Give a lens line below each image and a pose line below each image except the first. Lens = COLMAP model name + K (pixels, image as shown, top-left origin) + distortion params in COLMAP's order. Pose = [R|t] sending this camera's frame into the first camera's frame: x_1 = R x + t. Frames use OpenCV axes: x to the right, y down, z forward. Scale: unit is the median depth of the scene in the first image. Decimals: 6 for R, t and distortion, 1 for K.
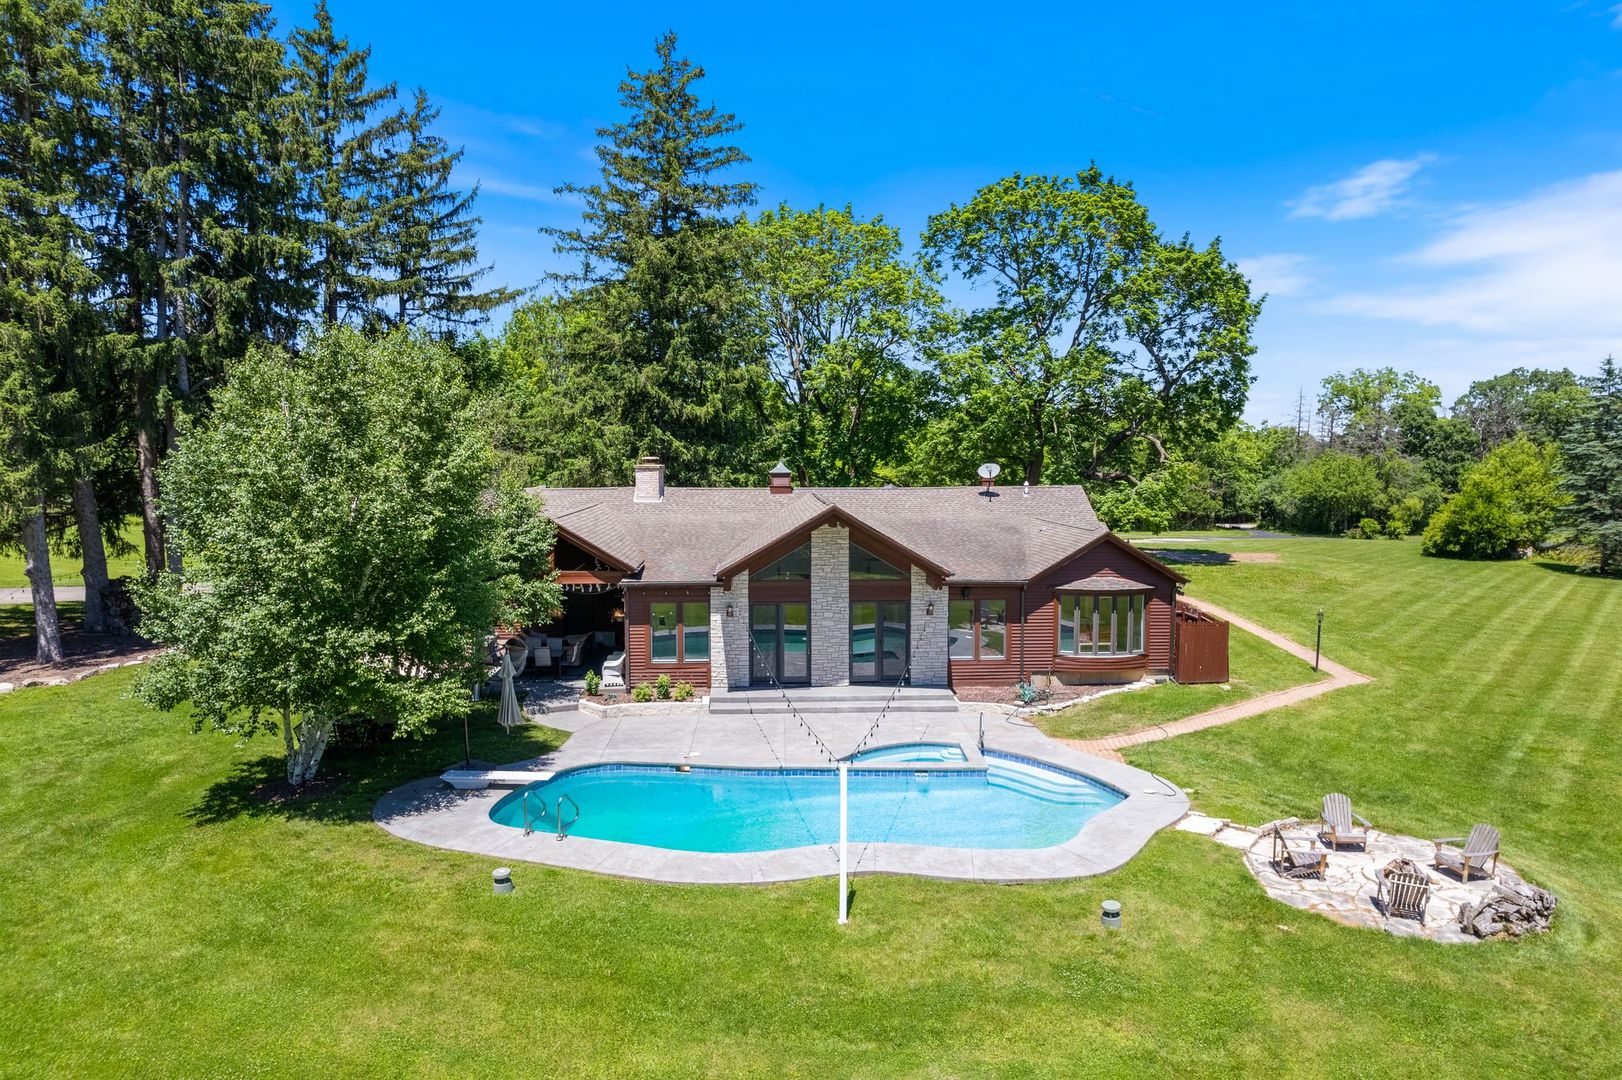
lens RADIAL K [[659.8, 0, 809.8], [0, 659.8, 533.6], [0, 0, 1]] dist [-0.009327, 0.000585]
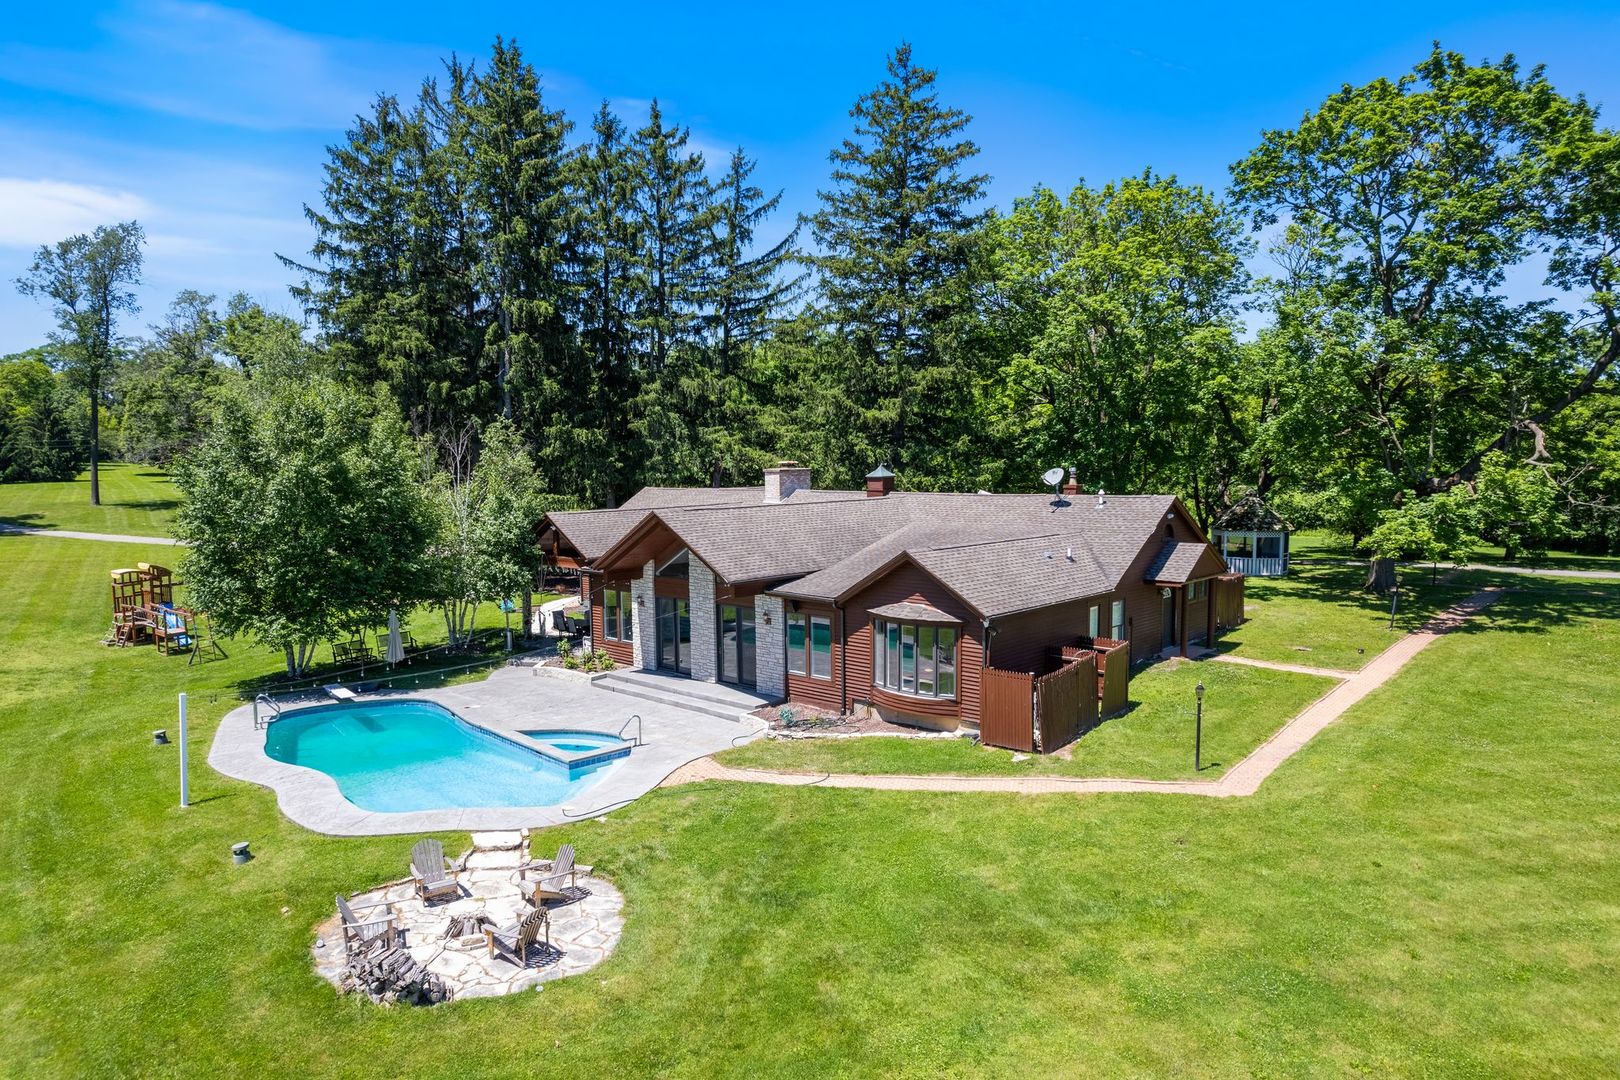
lens RADIAL K [[659.0, 0, 809.2], [0, 659.0, 540.2], [0, 0, 1]] dist [-0.009327, 0.000585]
pose [[0.868107, 0.055796, -0.493232, 0.717403], [-0.052205, 0.998414, 0.021061, -0.024905], [0.493625, 0.007466, 0.869643, 0.180098]]
